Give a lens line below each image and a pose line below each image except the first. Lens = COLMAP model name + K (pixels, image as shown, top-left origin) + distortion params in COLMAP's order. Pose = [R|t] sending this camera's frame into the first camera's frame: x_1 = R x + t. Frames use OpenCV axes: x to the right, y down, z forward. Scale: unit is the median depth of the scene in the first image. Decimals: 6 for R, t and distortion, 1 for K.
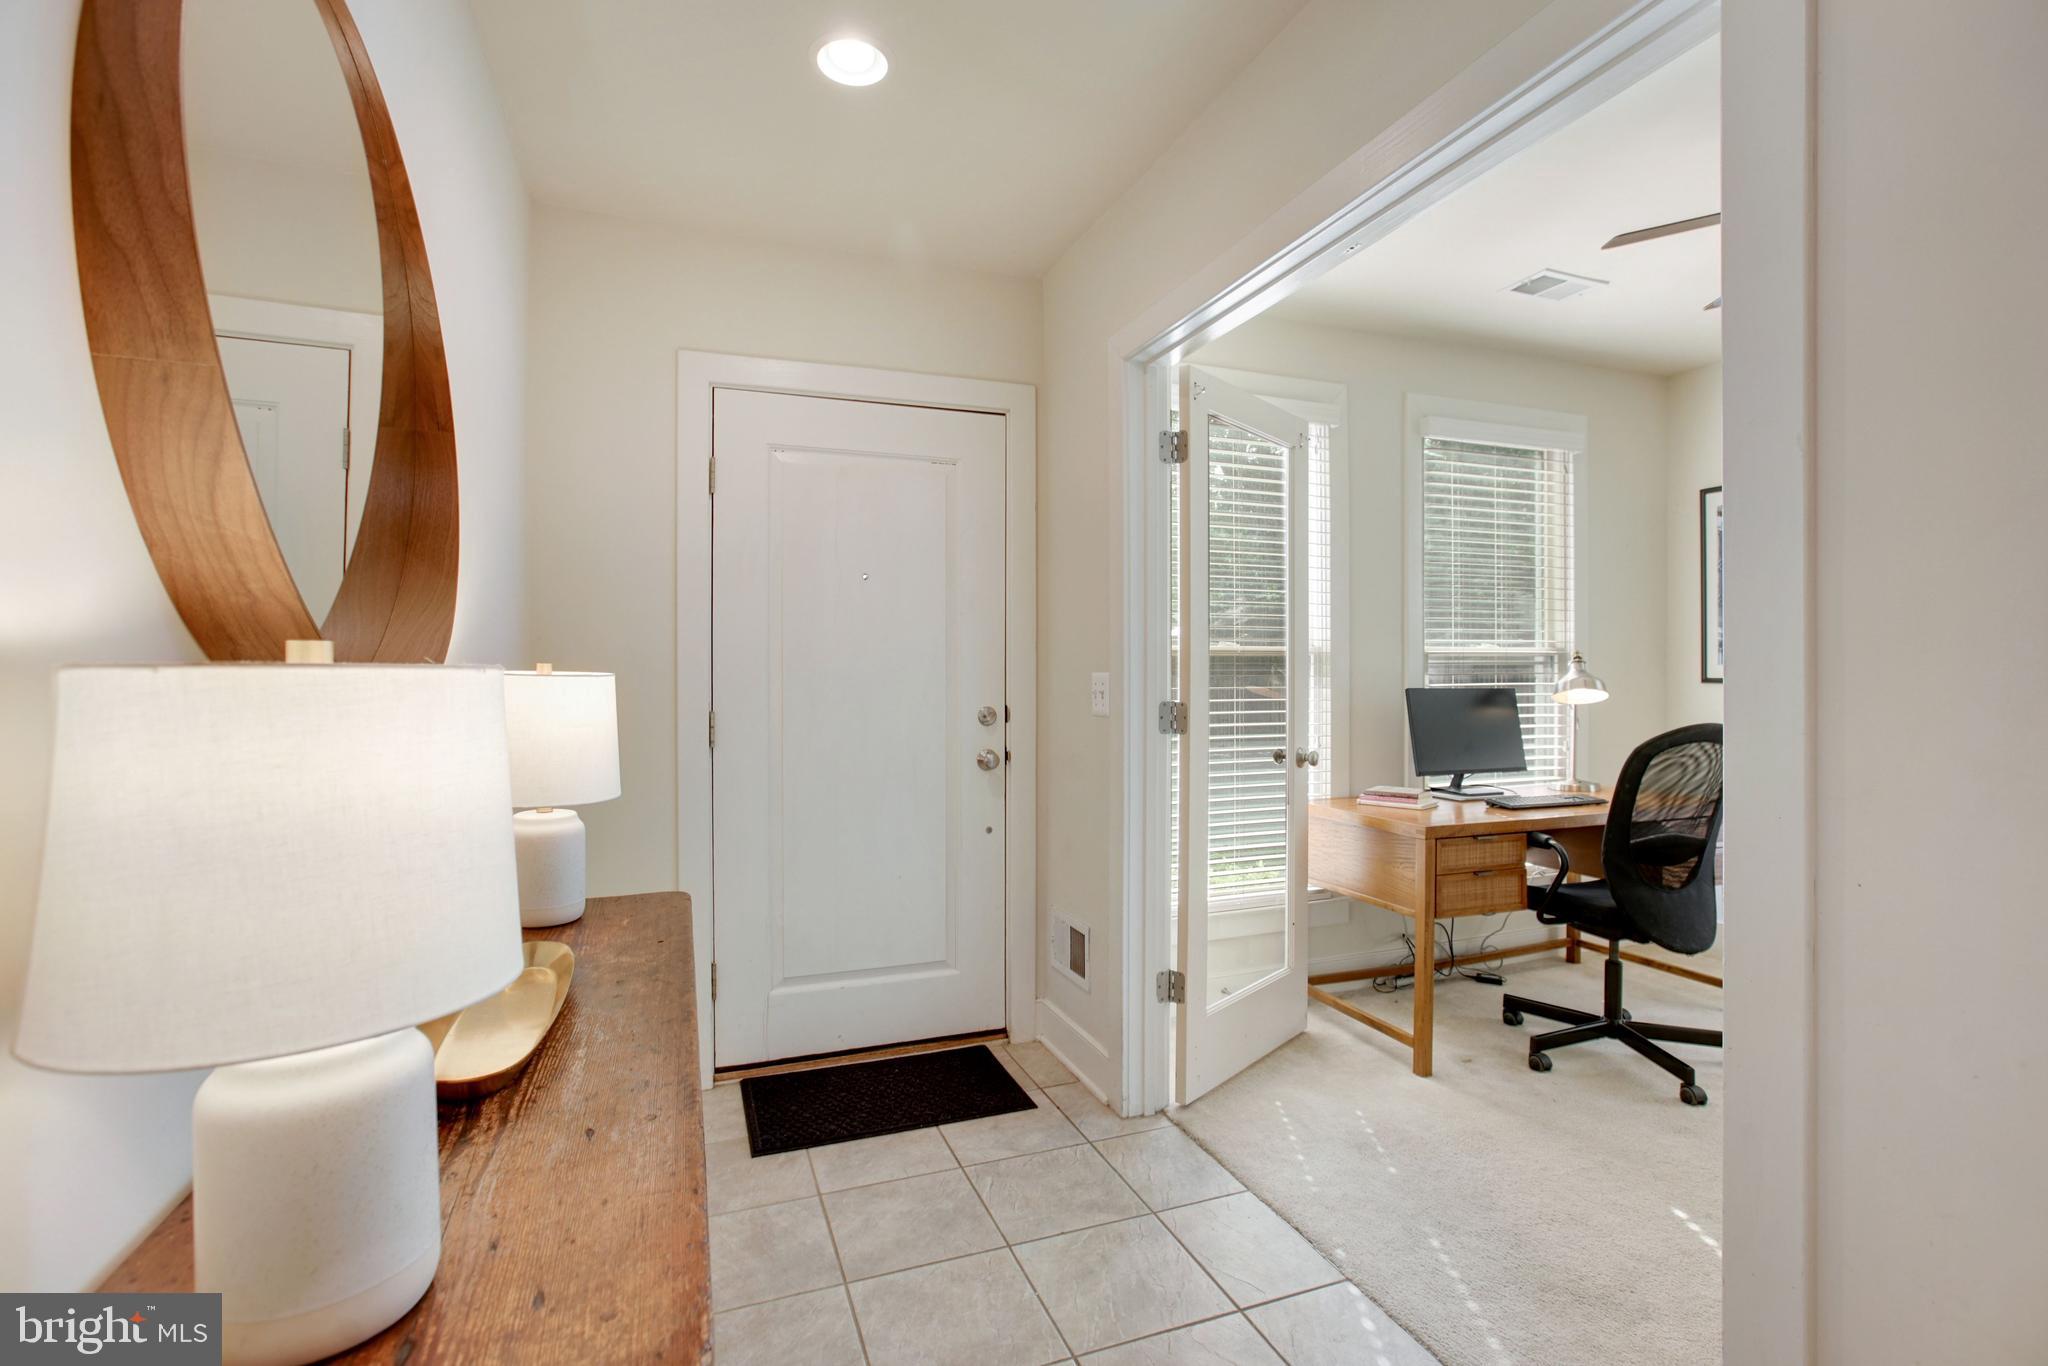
lens RADIAL K [[950.1, 0, 1024.7], [0, 950.1, 677.8], [0, 0, 1]] dist [-0.015995, 0.013199]
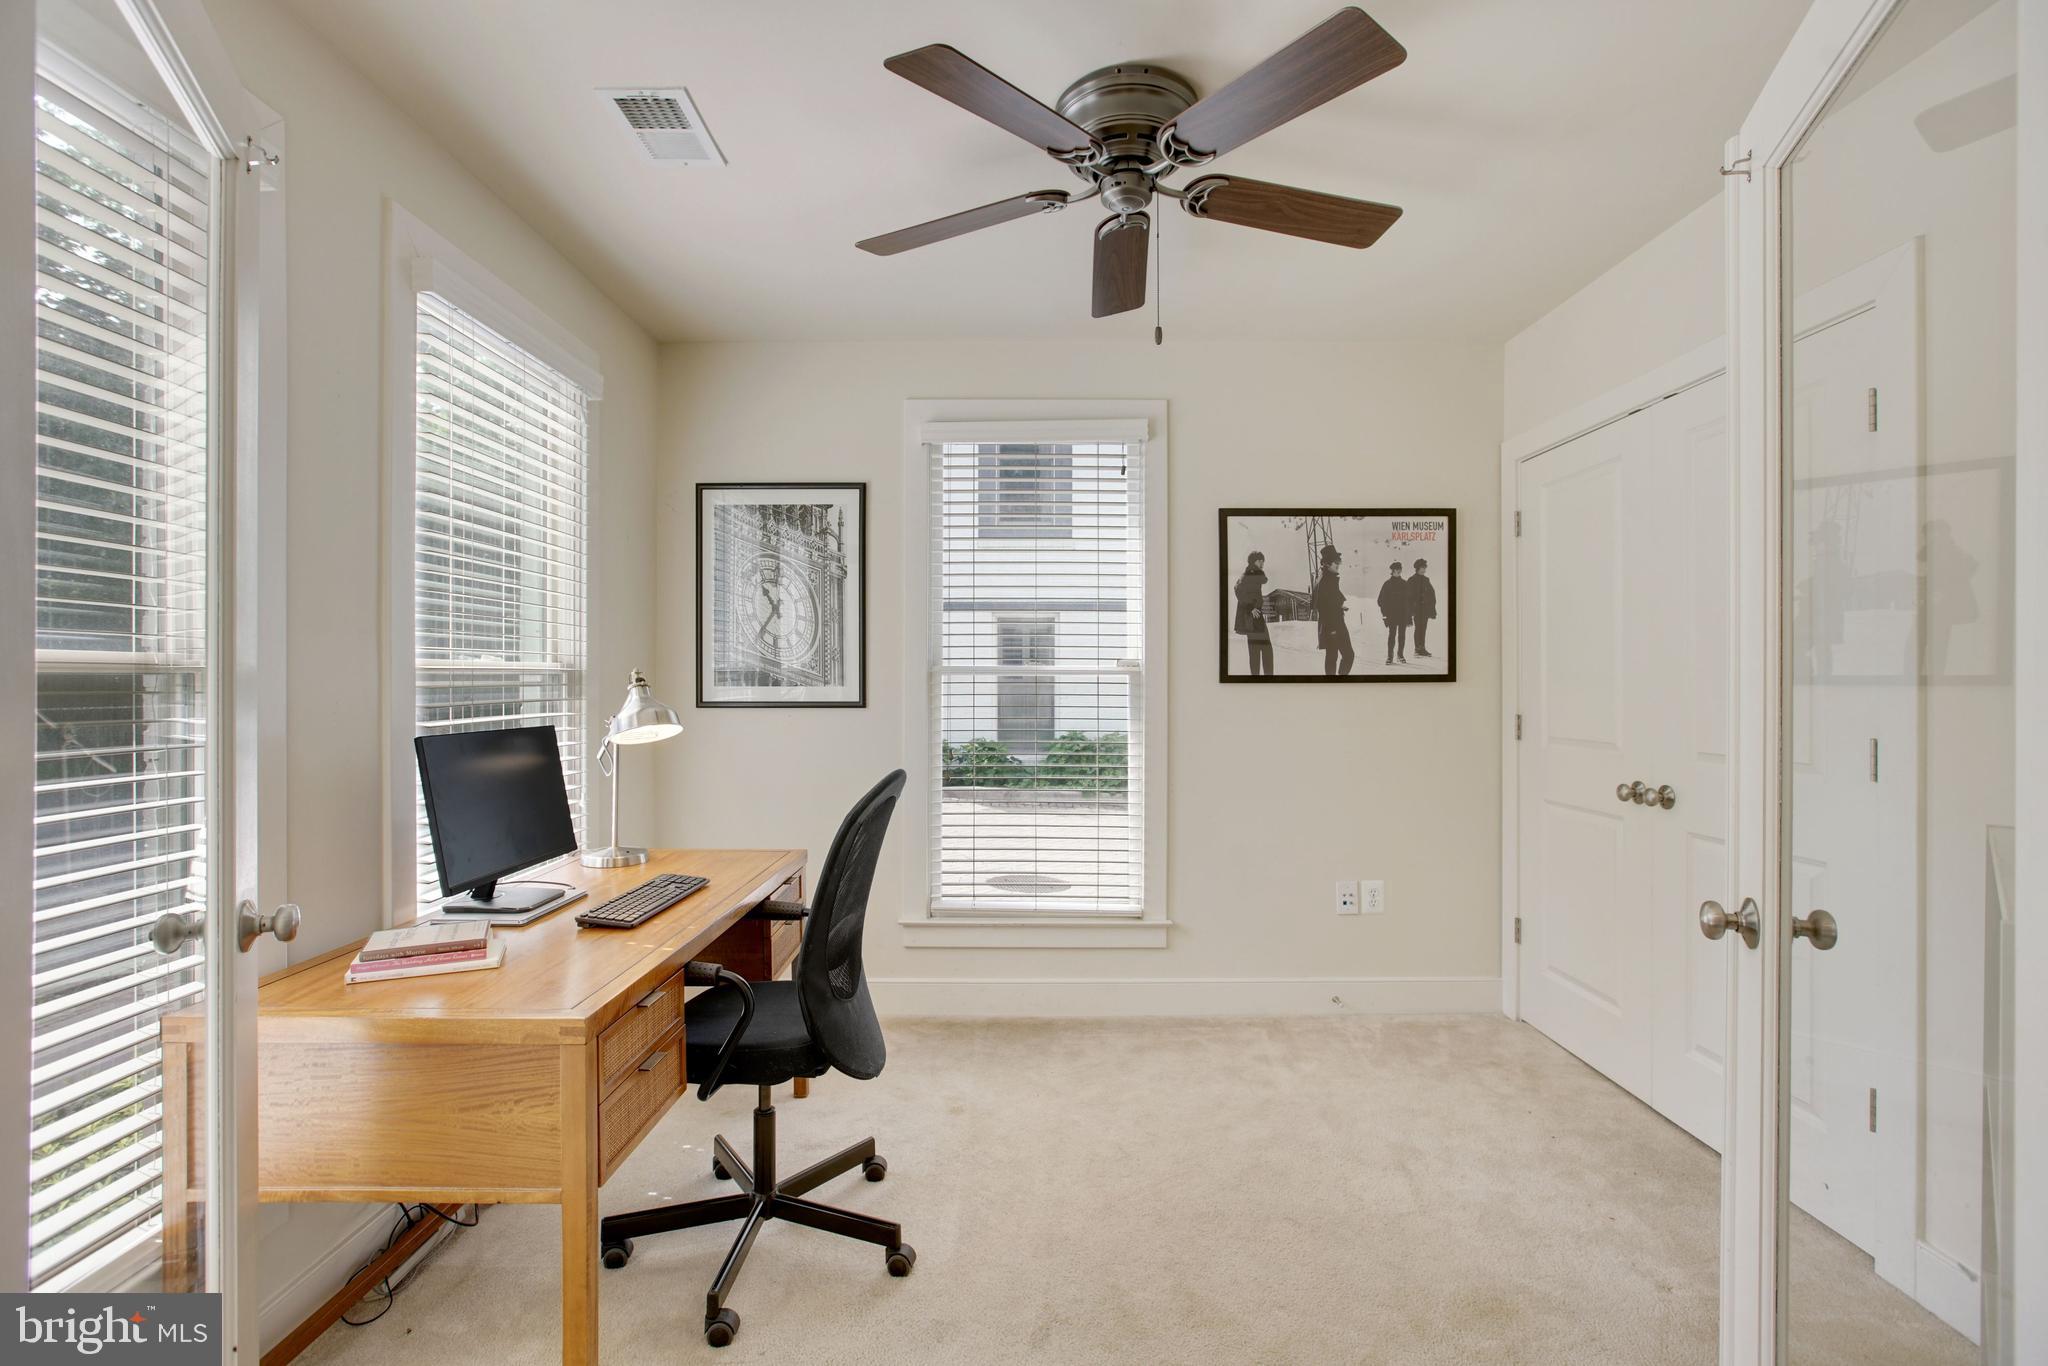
lens RADIAL K [[950.1, 0, 1040.7], [0, 950.1, 675.4], [0, 0, 1]] dist [-0.015995, 0.013199]
pose [[0.356879, 0.004870, 0.934138, 0.023661], [0.004749, 0.999964, -0.007027, -0.019084], [-0.934139, 0.006944, 0.356843, 0.472643]]
